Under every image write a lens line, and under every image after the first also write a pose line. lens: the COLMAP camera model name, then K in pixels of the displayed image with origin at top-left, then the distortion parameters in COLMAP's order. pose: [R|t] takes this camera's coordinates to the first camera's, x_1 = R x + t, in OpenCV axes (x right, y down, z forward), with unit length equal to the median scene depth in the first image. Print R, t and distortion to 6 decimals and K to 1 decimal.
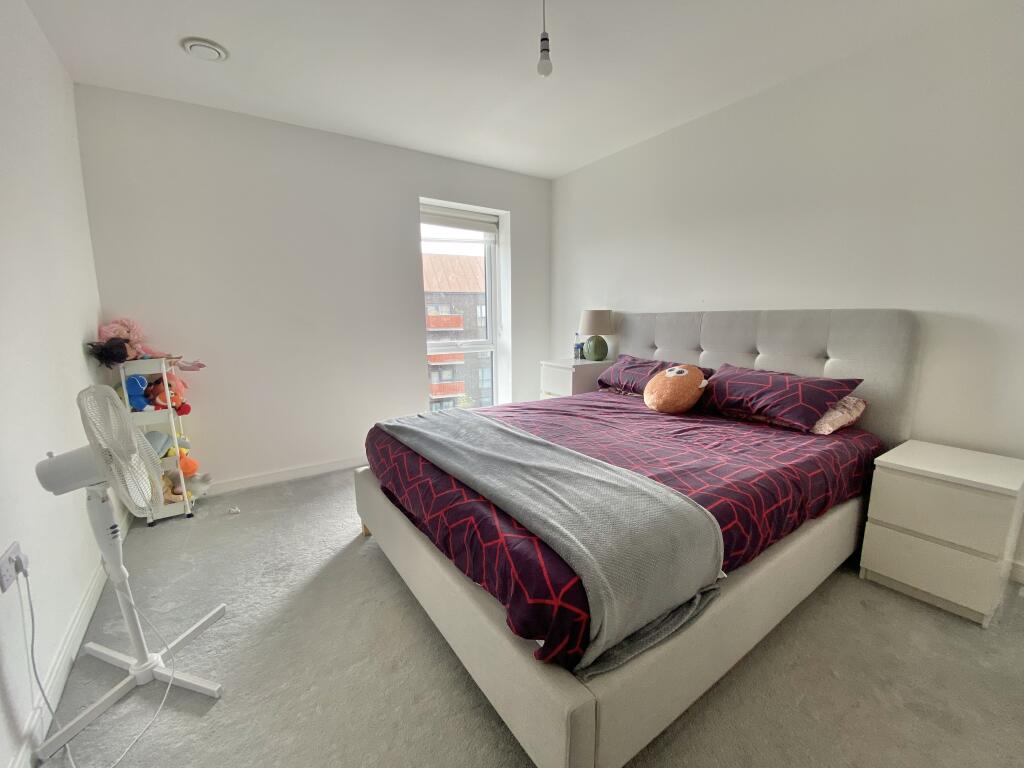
lens RADIAL K [[416.0, 0, 510.4], [0, 416.0, 383.4], [0, 0, 1]] dist [0.038278, -0.029418]
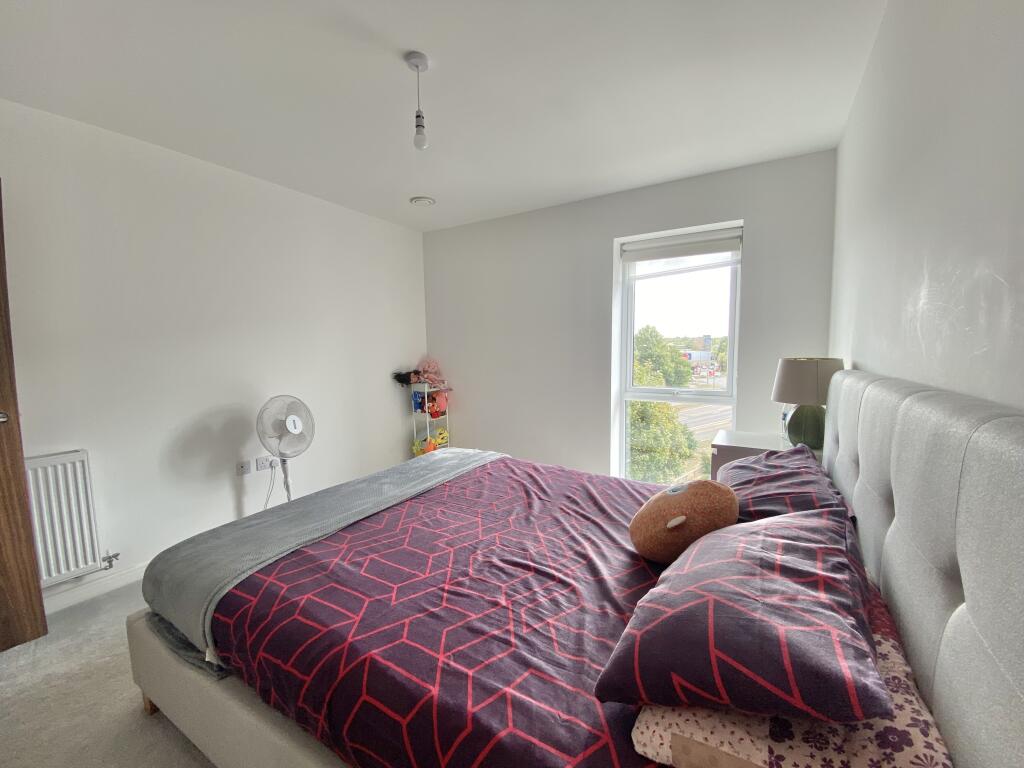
lens RADIAL K [[416.0, 0, 510.4], [0, 416.0, 383.4], [0, 0, 1]] dist [0.038278, -0.029418]
pose [[0.411000, 0.085507, -0.907617, 1.000850], [-0.139871, 0.989718, 0.029903, -0.186562], [0.900842, 0.114659, 0.418734, 0.709717]]
